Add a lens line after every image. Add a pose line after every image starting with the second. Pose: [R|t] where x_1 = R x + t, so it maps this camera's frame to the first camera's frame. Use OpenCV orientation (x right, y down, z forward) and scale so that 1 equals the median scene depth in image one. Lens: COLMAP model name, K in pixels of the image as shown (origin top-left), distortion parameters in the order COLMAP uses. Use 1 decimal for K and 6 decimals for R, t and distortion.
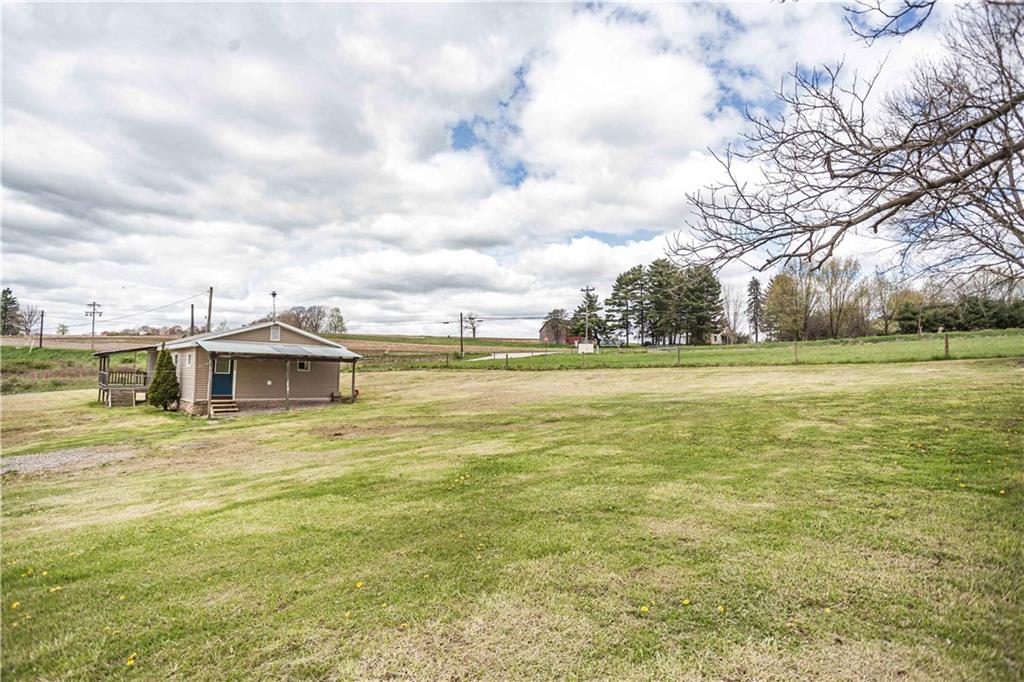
lens RADIAL K [[497.1, 0, 506.7], [0, 497.1, 334.4], [0, 0, 1]] dist [-0.069633, 0.030296]
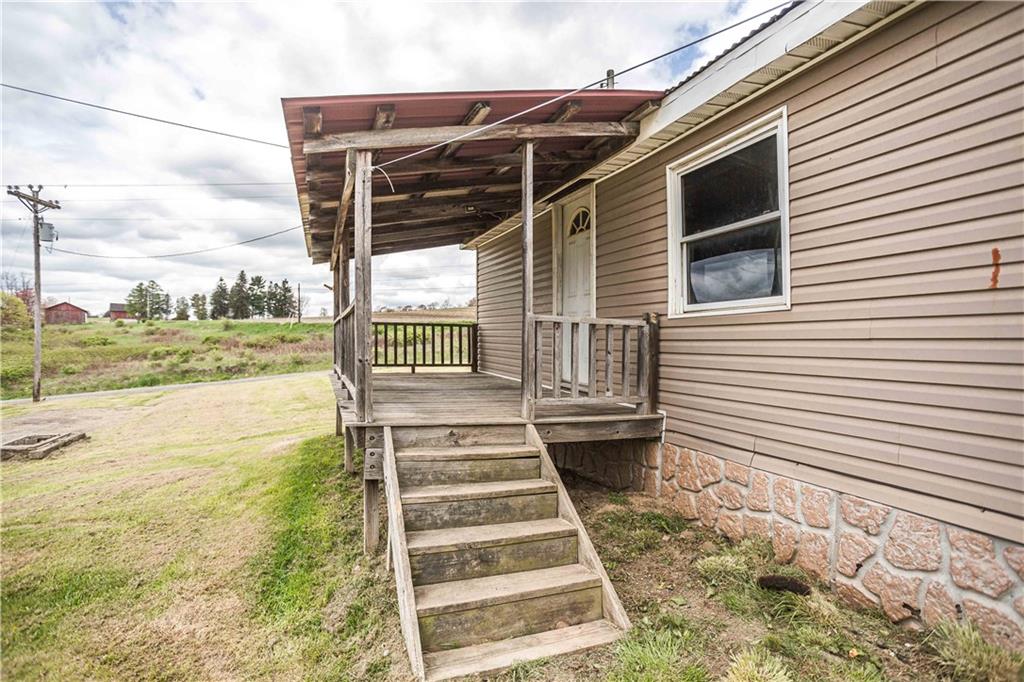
lens RADIAL K [[494.7, 0, 508.9], [0, 494.7, 335.5], [0, 0, 1]] dist [-0.075399, 0.029004]
pose [[0.923031, -0.022548, -0.384064, -0.221699], [0.044263, 0.997876, 0.047793, 0.025800], [0.382171, -0.061114, 0.922069, 0.266050]]
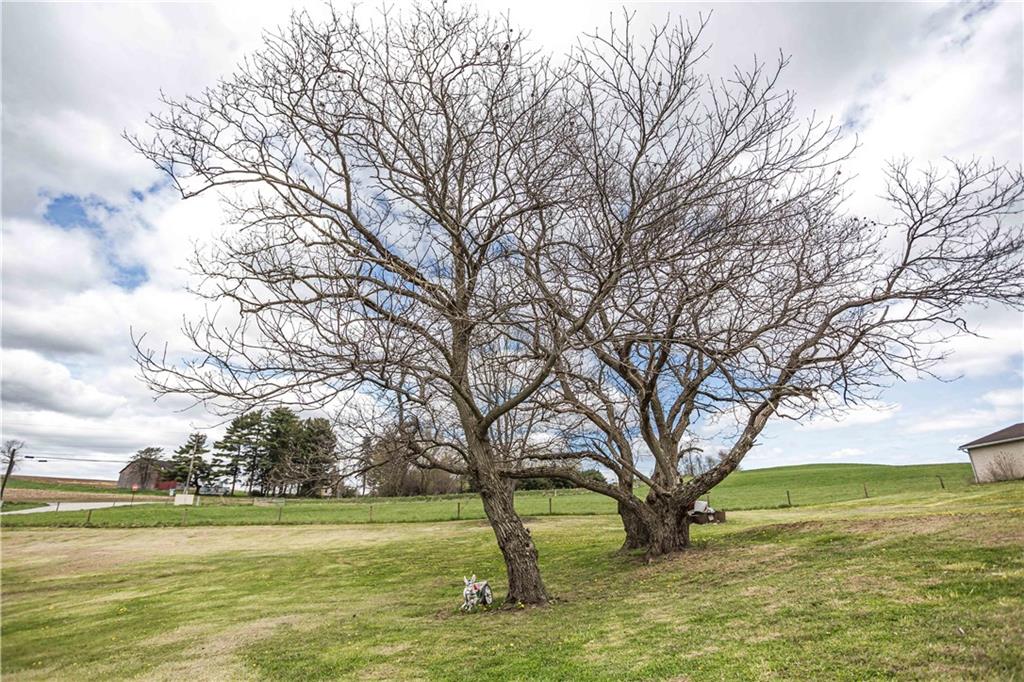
lens RADIAL K [[494.7, 0, 508.9], [0, 494.7, 335.5], [0, 0, 1]] dist [-0.075399, 0.029004]
pose [[0.737878, 0.222657, 0.637149, -0.022873], [-0.028757, 0.953532, -0.299916, -0.010361], [-0.674321, 0.202979, 0.709994, -0.080930]]
